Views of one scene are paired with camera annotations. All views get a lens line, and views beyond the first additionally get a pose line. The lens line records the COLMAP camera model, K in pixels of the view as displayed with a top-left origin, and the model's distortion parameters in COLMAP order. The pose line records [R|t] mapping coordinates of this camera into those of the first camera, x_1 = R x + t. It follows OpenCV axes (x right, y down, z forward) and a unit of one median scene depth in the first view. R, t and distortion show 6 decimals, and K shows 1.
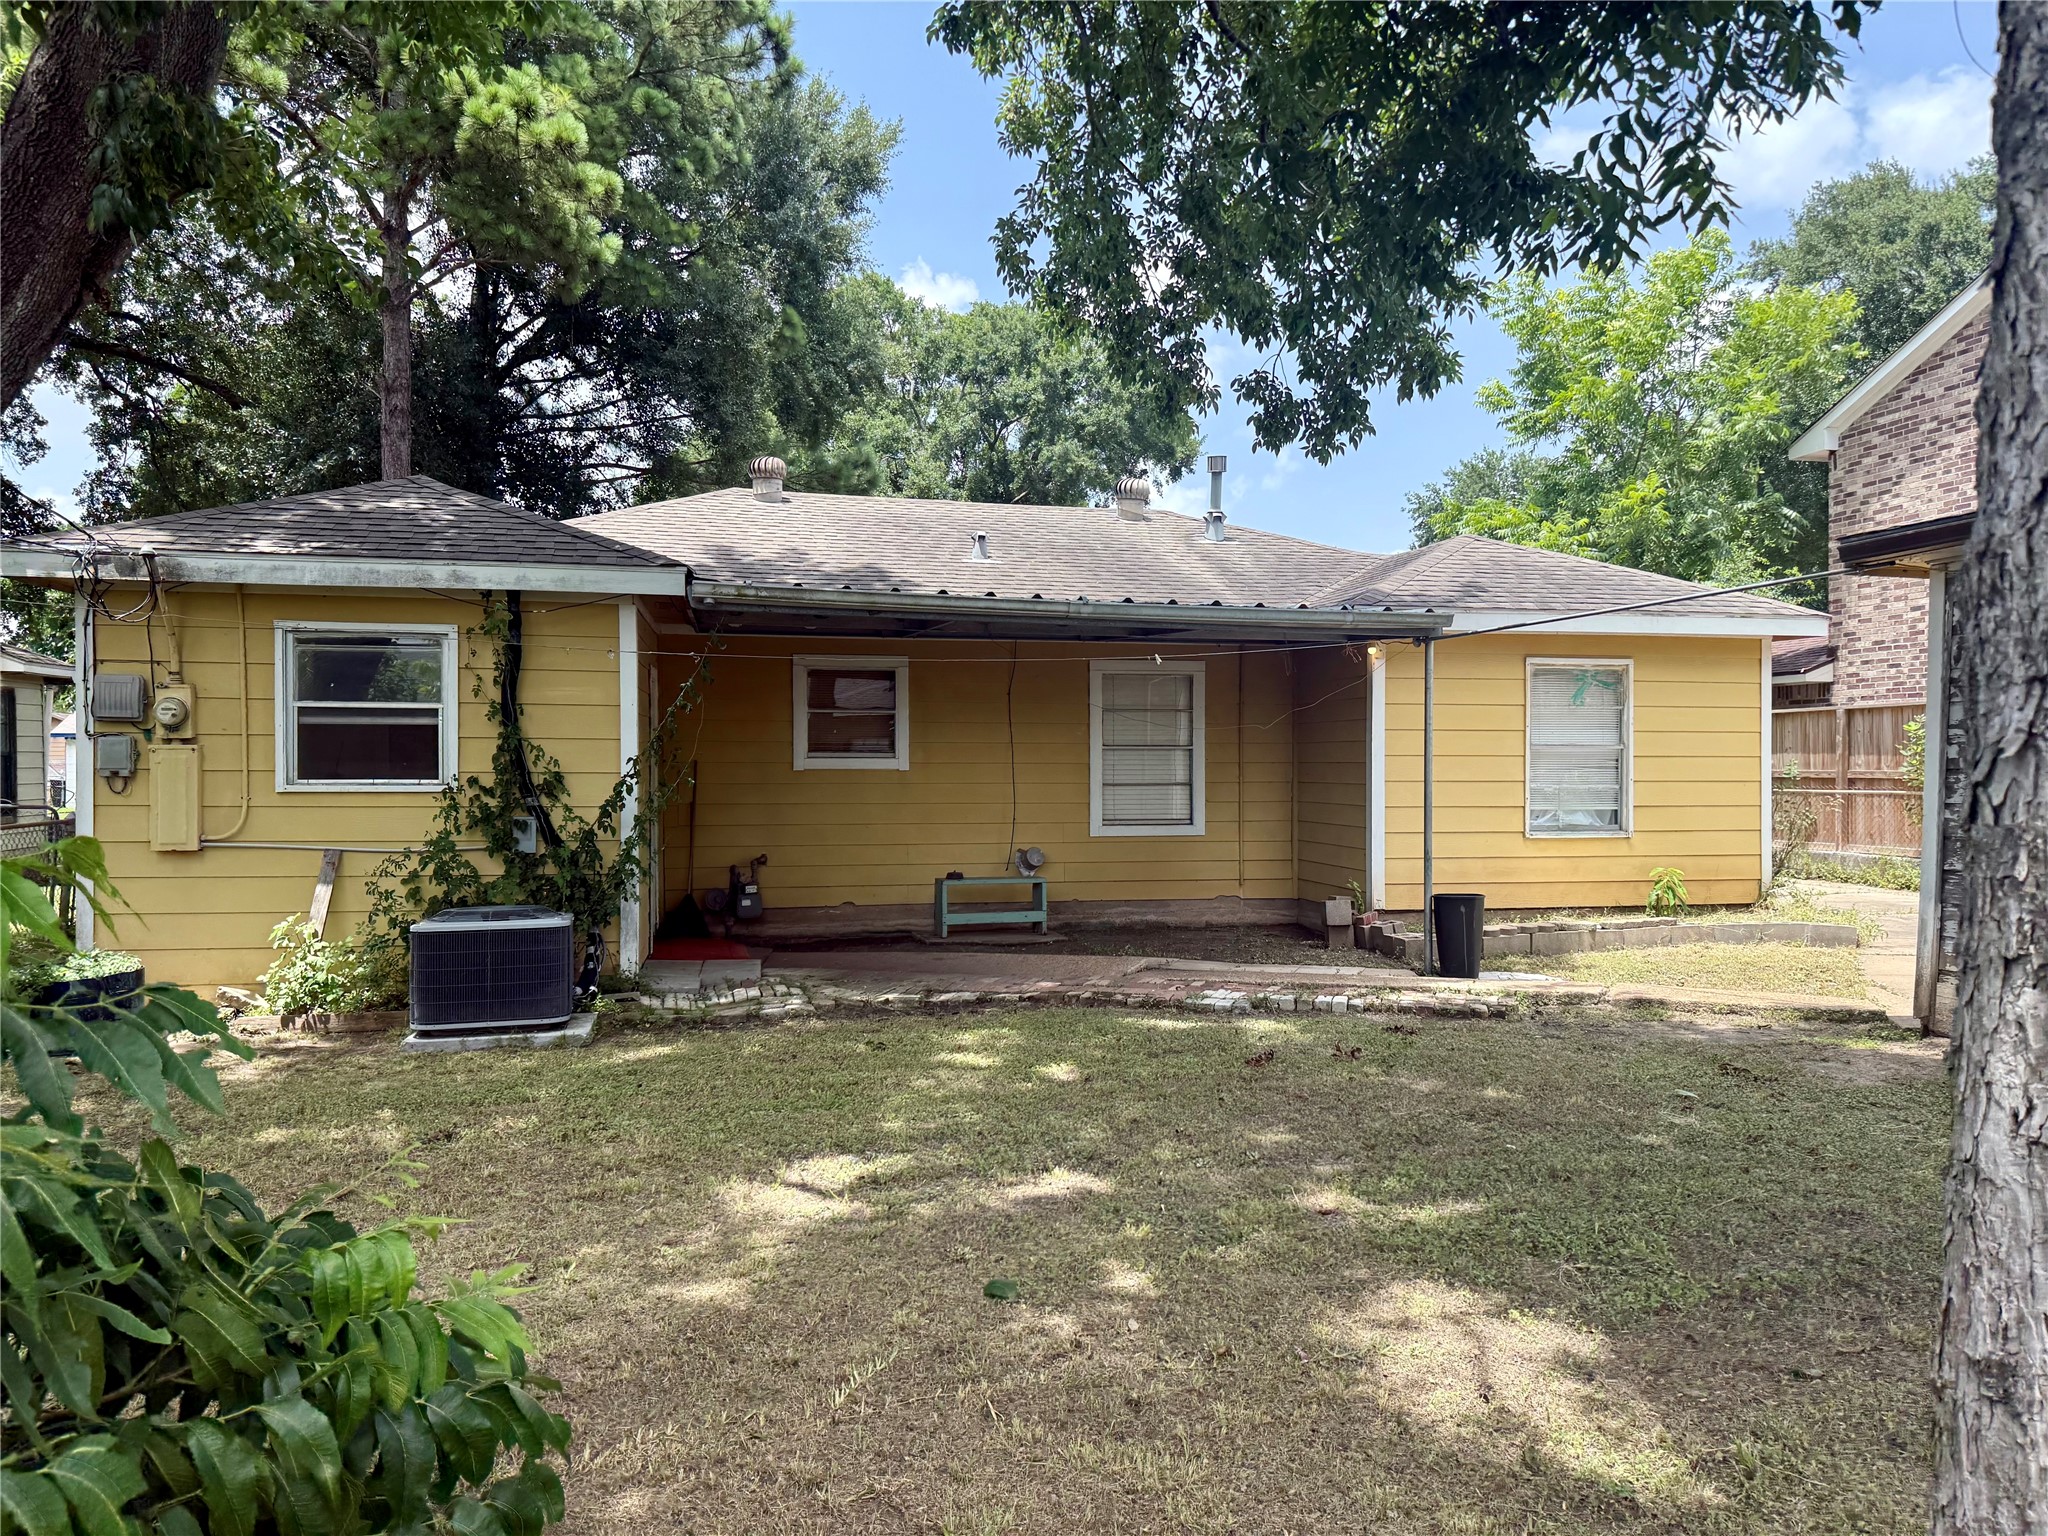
lens RADIAL K [[1427.6, 0, 1024.0], [0, 1427.6, 768.0], [0, 0, 1]] dist [0.003985, 0.001054]
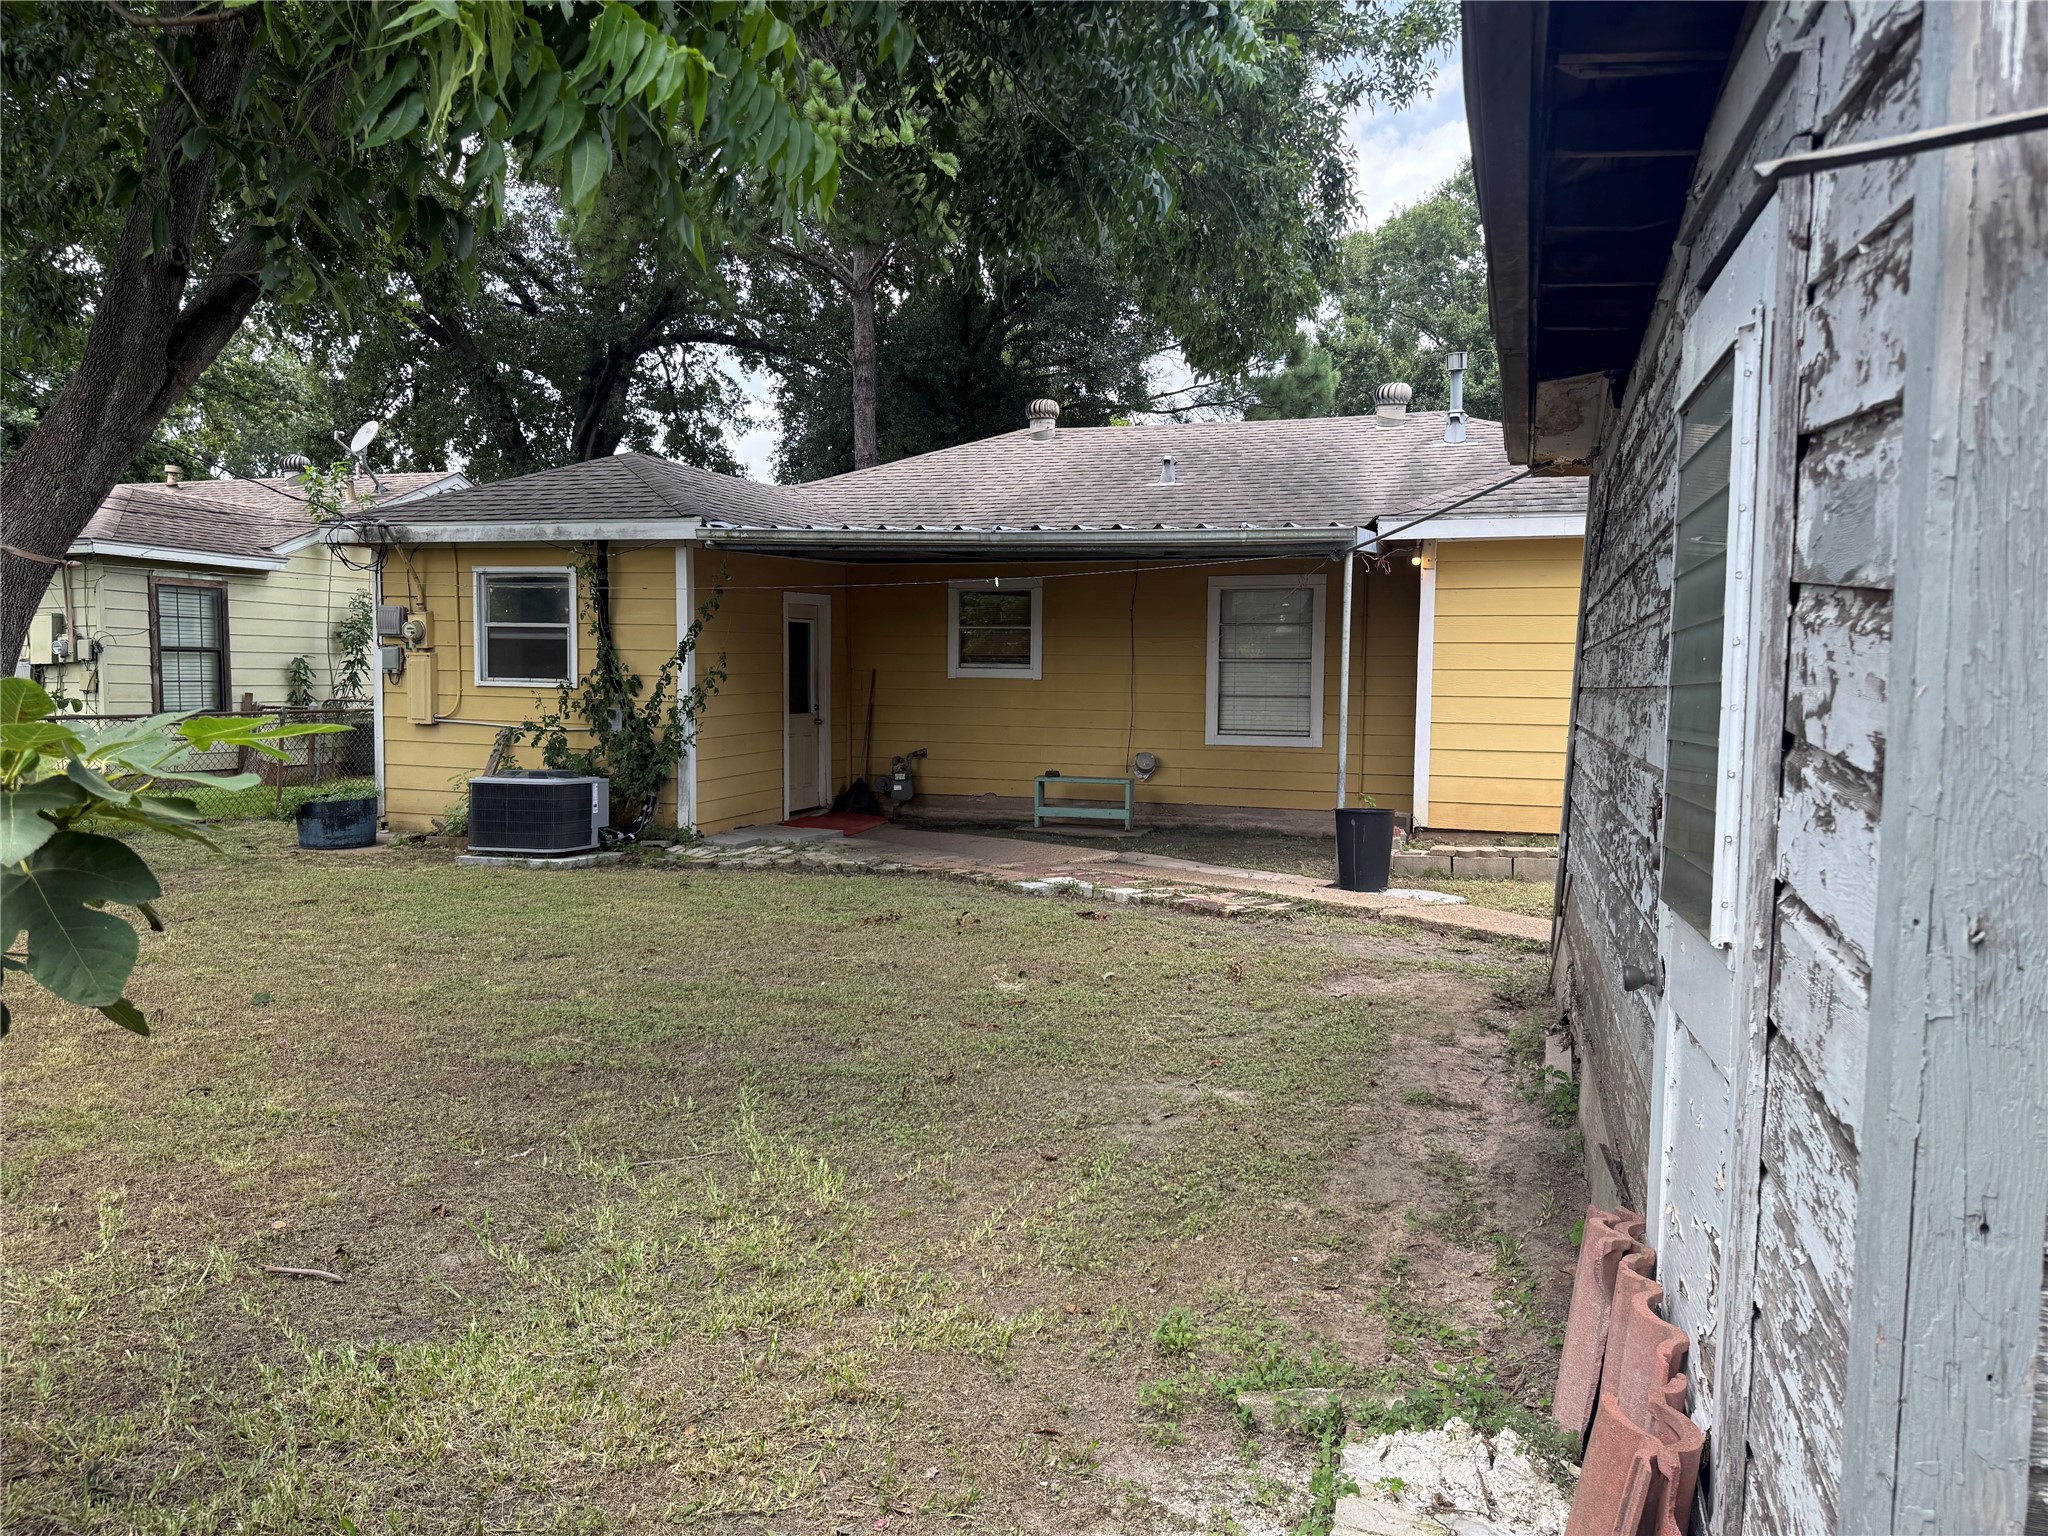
lens RADIAL K [[1429.3, 0, 1024.0], [0, 1429.3, 768.0], [0, 0, 1]] dist [0.061325, 0.000531]
pose [[0.857495, 0.044761, -0.512542, 0.685994], [-0.013669, 0.997839, 0.064274, -0.001677], [0.514311, -0.048109, 0.856253, 0.027420]]
